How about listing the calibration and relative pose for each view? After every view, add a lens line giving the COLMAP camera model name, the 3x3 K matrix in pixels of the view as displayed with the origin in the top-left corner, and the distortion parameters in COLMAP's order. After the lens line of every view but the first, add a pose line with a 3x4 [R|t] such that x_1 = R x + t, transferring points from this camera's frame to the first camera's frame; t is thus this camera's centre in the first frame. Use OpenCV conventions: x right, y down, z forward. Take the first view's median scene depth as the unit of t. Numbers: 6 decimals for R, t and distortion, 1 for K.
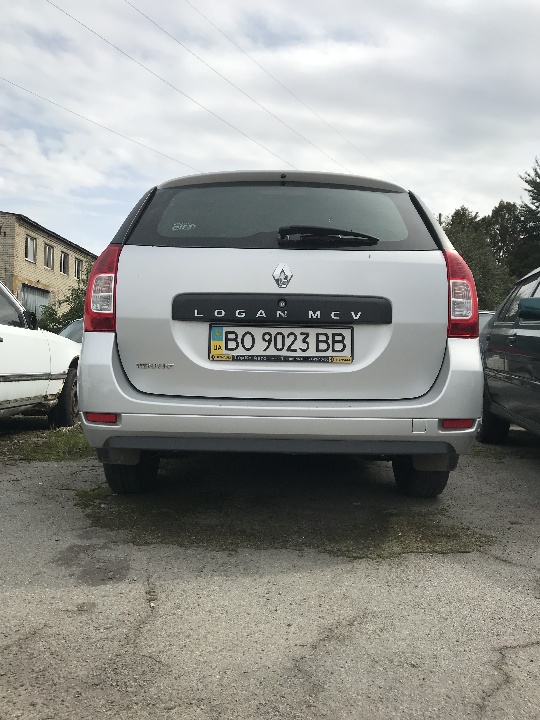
lens RADIAL K [[592.5, 0, 267.7], [0, 592.5, 360.9], [0, 0, 1]] dist [0.028471, -0.010332]
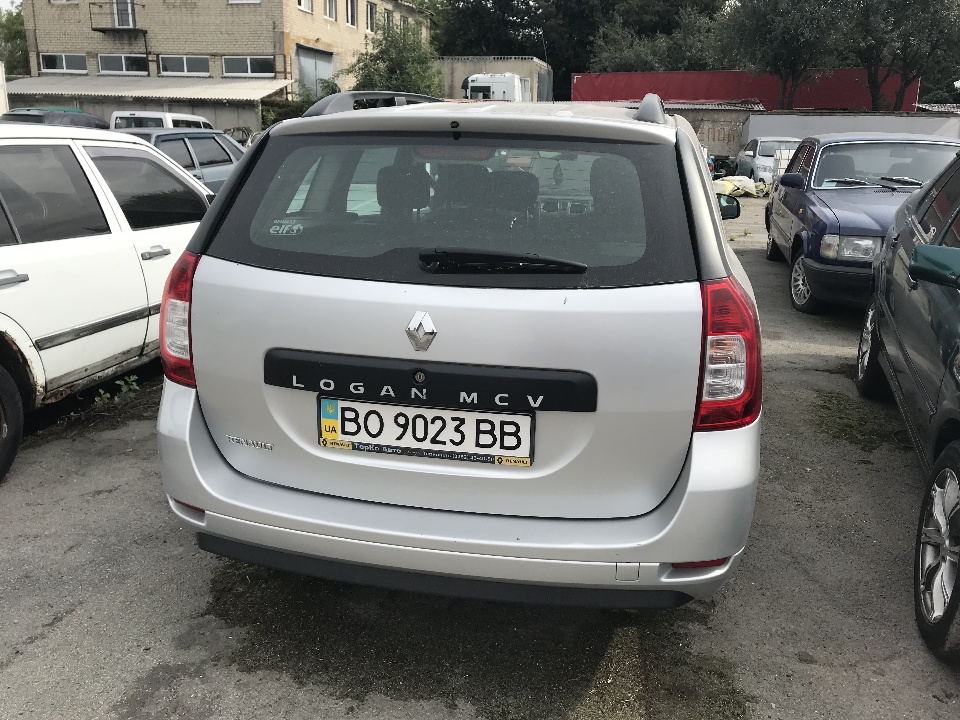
lens RADIAL K [[790.0, 0, 477.7], [0, 790.0, 359.9], [0, 0, 1]] dist [0.028471, -0.010332]
pose [[0.980085, 0.054930, -0.190828, 0.242879], [-0.000827, 0.962101, 0.272693, -0.340369], [0.198575, -0.267104, 0.942986, 0.214654]]
